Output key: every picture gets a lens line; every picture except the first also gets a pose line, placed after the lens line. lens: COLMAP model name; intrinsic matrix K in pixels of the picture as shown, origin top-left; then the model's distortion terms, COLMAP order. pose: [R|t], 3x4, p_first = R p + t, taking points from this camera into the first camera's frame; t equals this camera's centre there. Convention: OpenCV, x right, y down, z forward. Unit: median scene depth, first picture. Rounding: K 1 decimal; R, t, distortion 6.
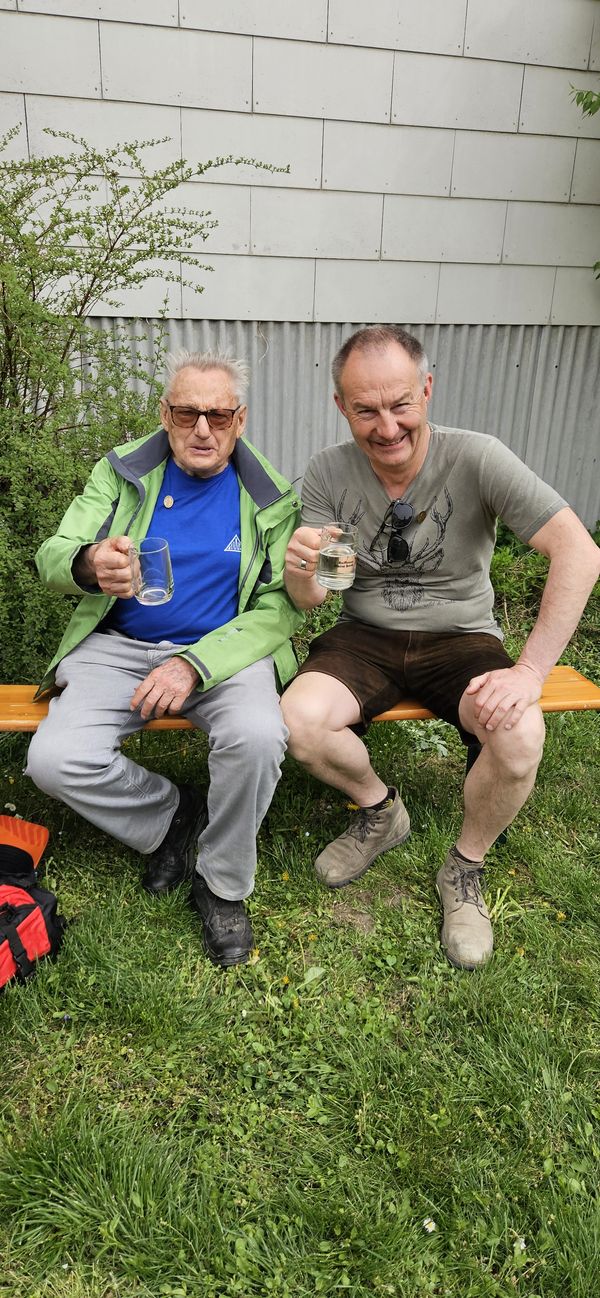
lens RADIAL K [[798.2, 0, 300.0], [0, 798.2, 649.0], [0, 0, 1]] dist [-0.035535, 0.000126]
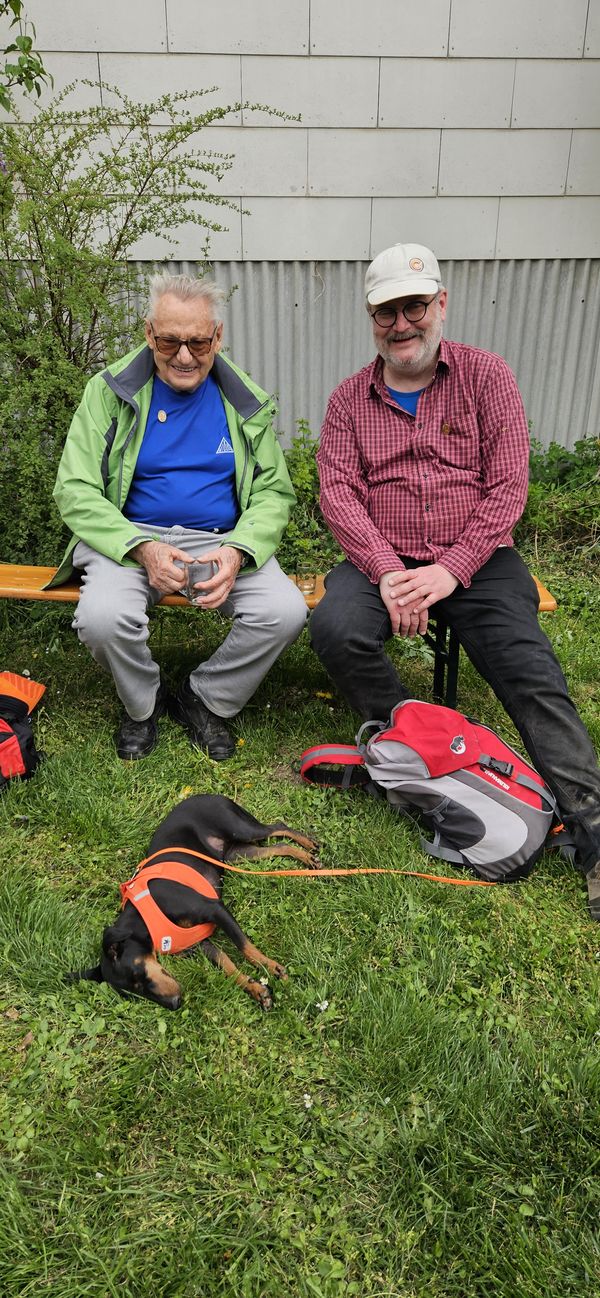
lens RADIAL K [[804.1, 0, 300.0], [0, 804.1, 649.0], [0, 0, 1]] dist [-0.026667, -0.001263]
pose [[0.985574, 0.047247, -0.162517, 0.125846], [-0.039943, 0.998052, 0.047920, 0.047680], [0.164464, -0.040737, 0.985541, -0.062222]]
